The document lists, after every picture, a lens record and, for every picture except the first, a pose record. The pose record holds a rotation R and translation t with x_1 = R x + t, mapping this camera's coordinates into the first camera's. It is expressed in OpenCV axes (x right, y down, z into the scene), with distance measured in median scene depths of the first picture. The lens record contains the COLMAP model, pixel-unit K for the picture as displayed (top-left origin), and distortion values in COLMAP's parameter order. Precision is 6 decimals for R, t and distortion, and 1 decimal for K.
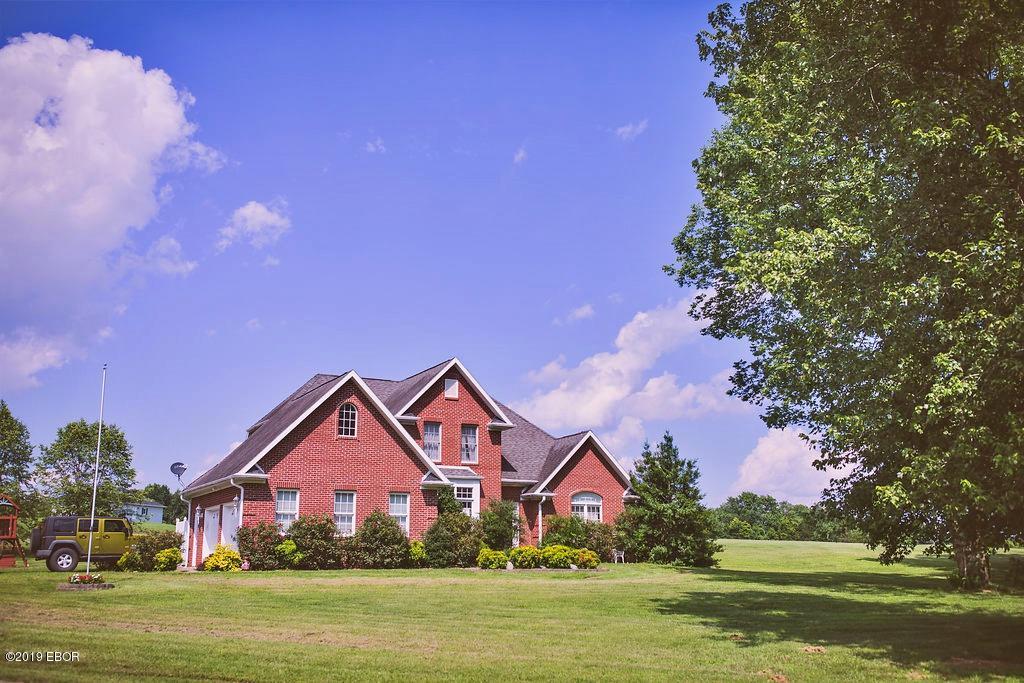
lens RADIAL K [[971.0, 0, 512.0], [0, 971.0, 341.5], [0, 0, 1]] dist [0.002115, 0.007568]
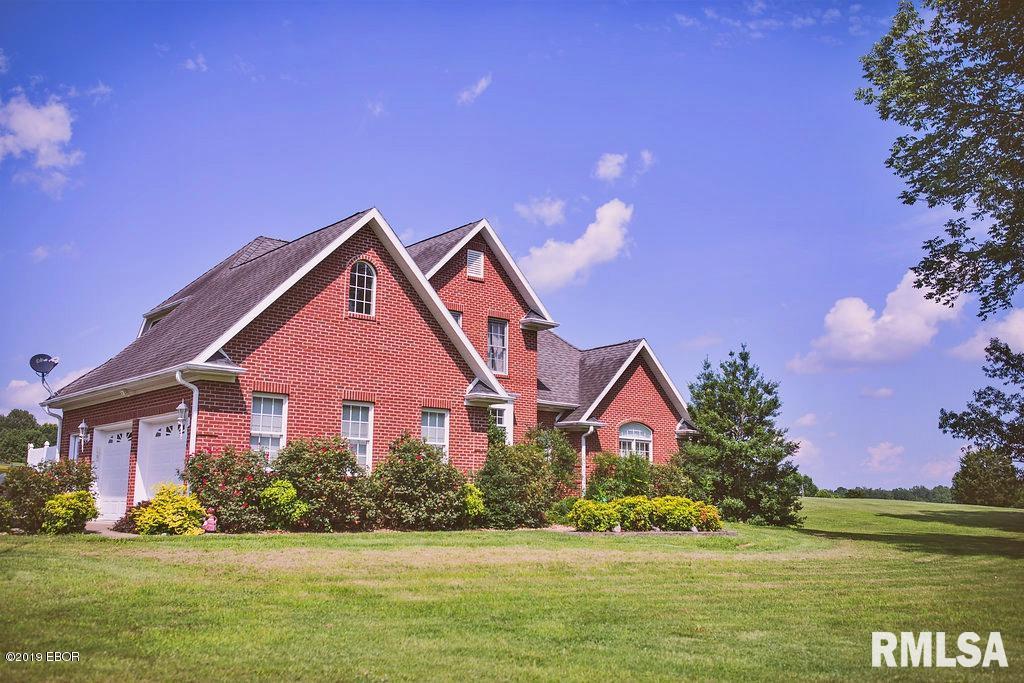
lens RADIAL K [[971.0, 0, 512.0], [0, 971.0, 341.5], [0, 0, 1]] dist [0.002115, 0.007568]
pose [[0.981146, 0.046735, 0.187532, -0.188590], [-0.056897, 0.997168, 0.049172, 0.078255], [-0.184703, -0.058915, 0.981027, 0.375541]]
